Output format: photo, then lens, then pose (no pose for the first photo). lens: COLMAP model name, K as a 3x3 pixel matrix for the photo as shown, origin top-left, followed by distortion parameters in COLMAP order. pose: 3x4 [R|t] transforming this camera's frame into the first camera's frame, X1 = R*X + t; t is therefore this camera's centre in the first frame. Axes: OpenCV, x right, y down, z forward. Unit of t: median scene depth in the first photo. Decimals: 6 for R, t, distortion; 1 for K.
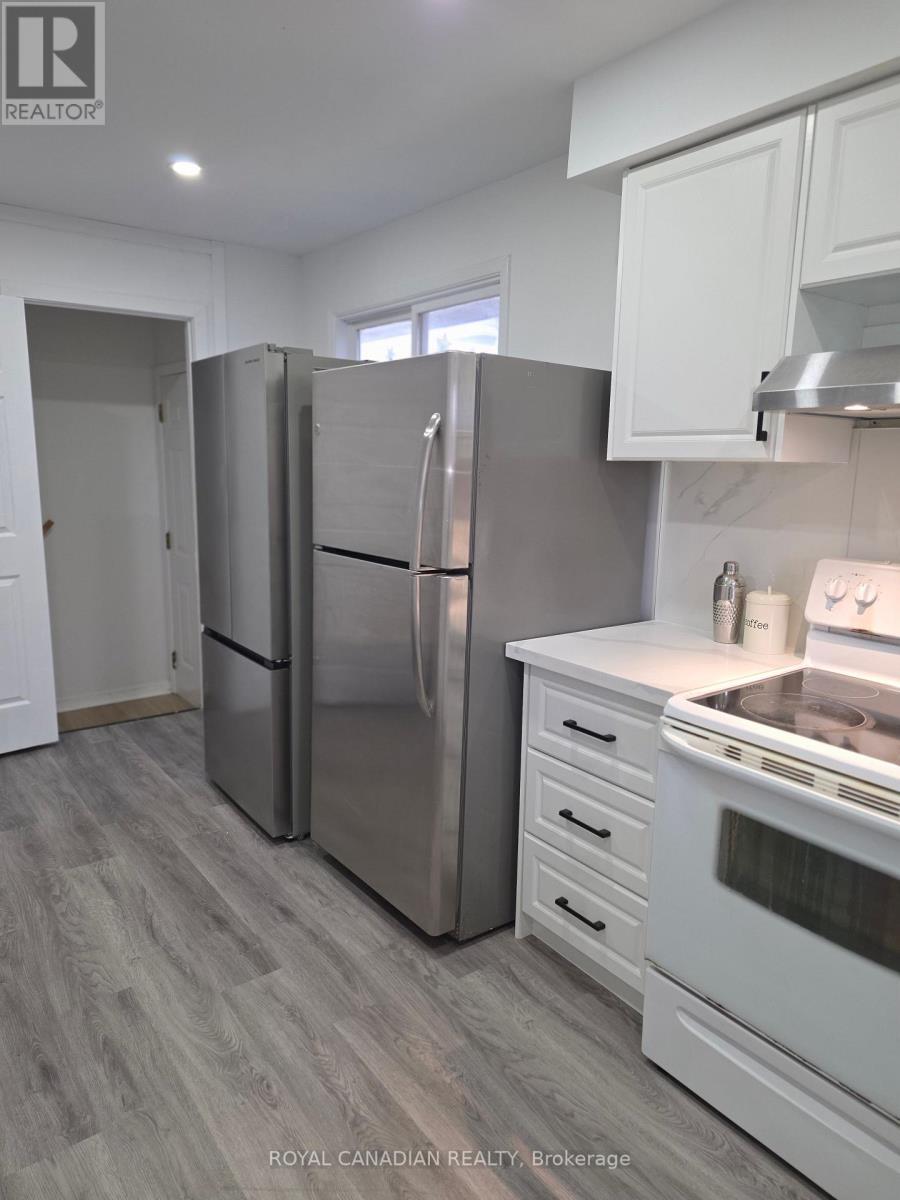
lens RADIAL K [[789.5, 0, 444.7], [0, 789.5, 600.1], [0, 0, 1]] dist [0.056363, -0.050386]
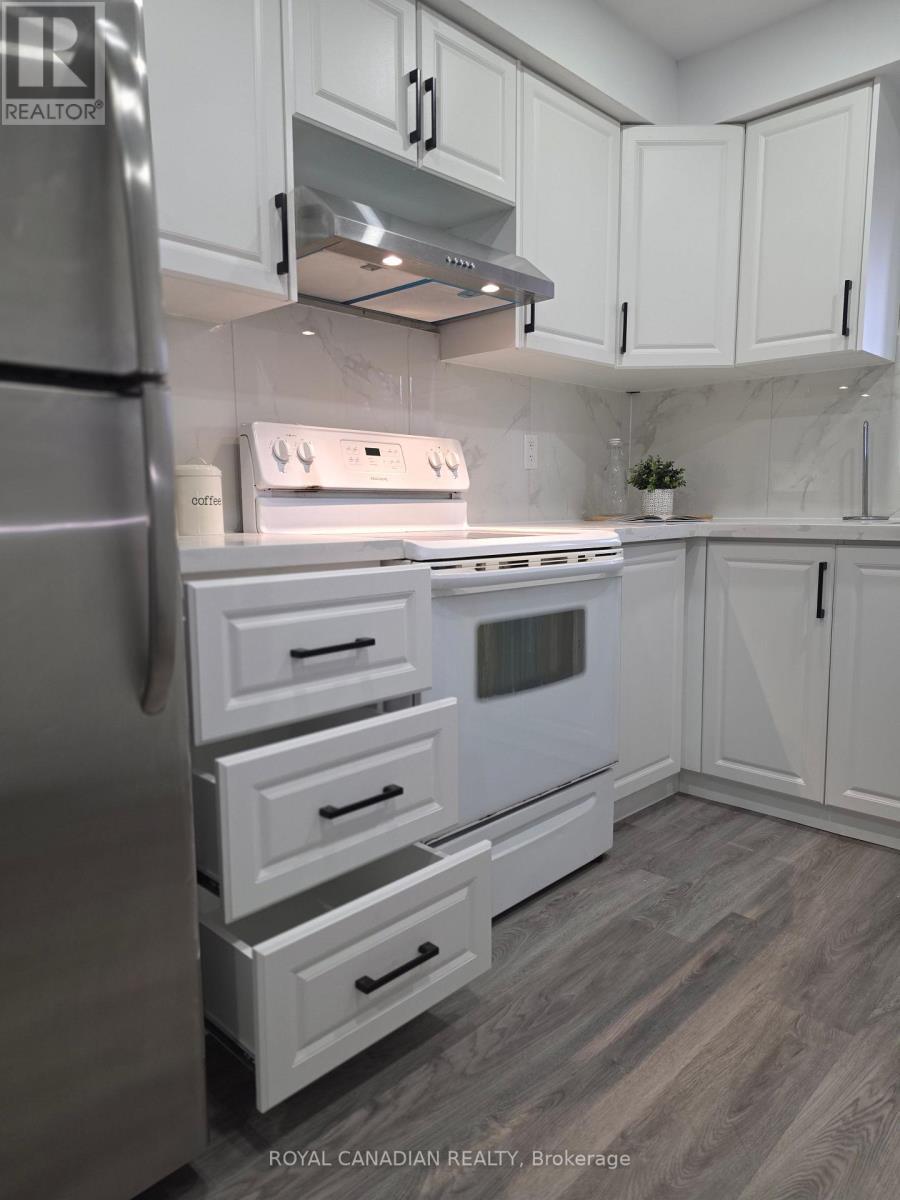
lens RADIAL K [[804.0, 0, 449.6], [0, 804.0, 594.4], [0, 0, 1]] dist [0.057286, -0.058908]
pose [[-0.157828, -0.127615, 0.979186, -0.530445], [0.174466, 0.972410, 0.154853, 0.039704], [-0.971932, 0.195275, -0.131209, 0.921858]]
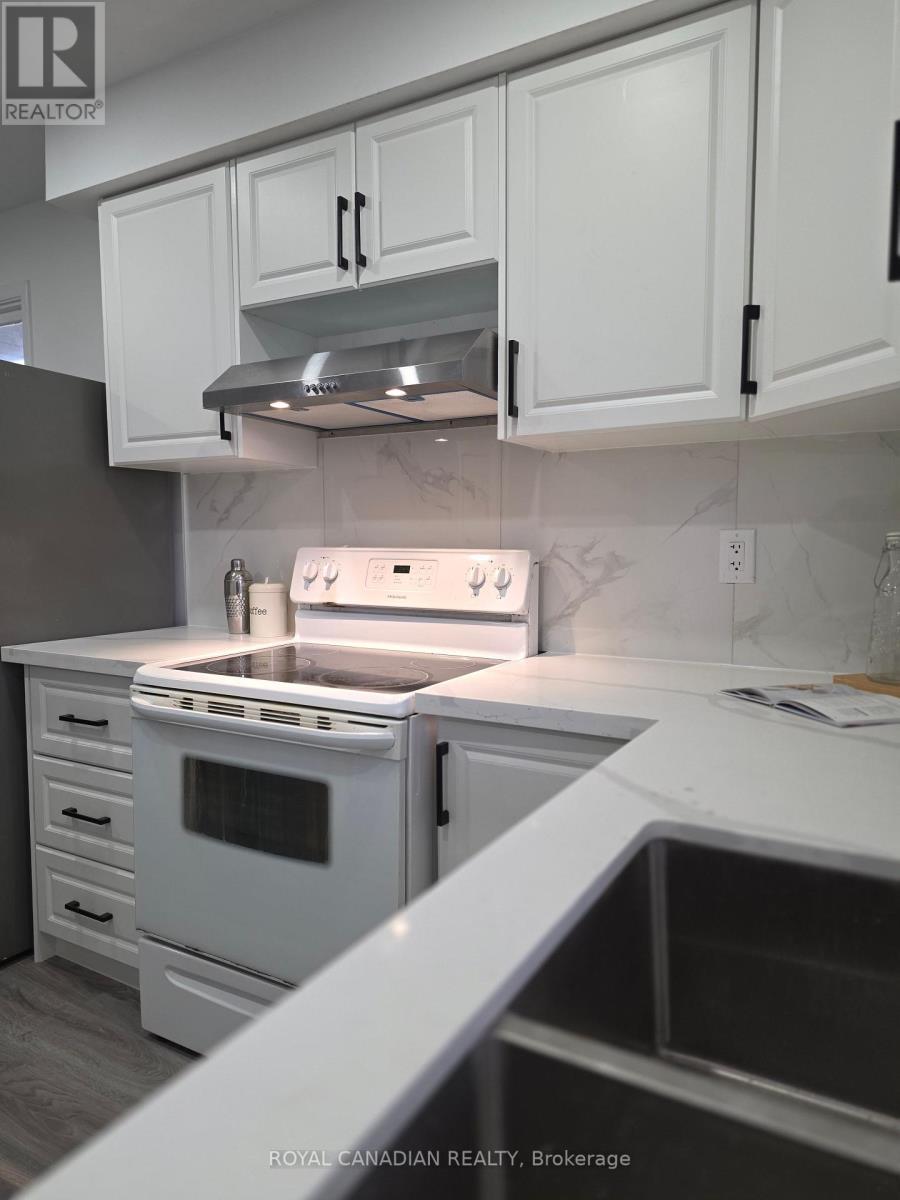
lens RADIAL K [[773.0, 0, 451.4], [0, 773.0, 601.5], [0, 0, 1]] dist [0.055451, -0.053882]
pose [[0.911161, -0.048382, 0.409200, 0.203698], [0.087046, 0.993272, -0.076384, 0.128467], [-0.402751, 0.105217, 0.909242, -0.101900]]
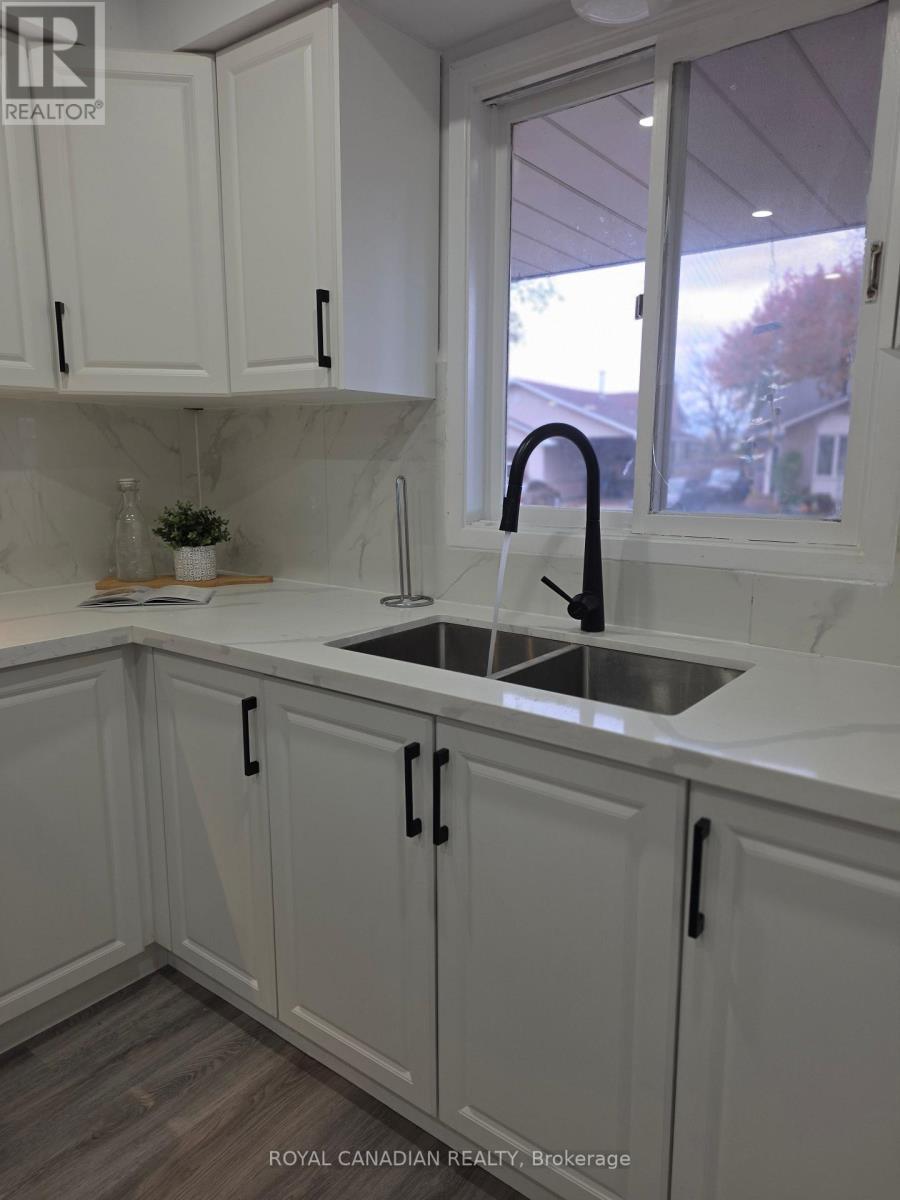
lens RADIAL K [[804.0, 0, 449.6], [0, 804.0, 594.4], [0, 0, 1]] dist [0.057286, -0.058908]
pose [[-0.273862, -0.179195, 0.944928, -0.294148], [0.155109, 0.961399, 0.227273, 0.013404], [-0.949179, 0.208808, -0.235496, 0.261364]]
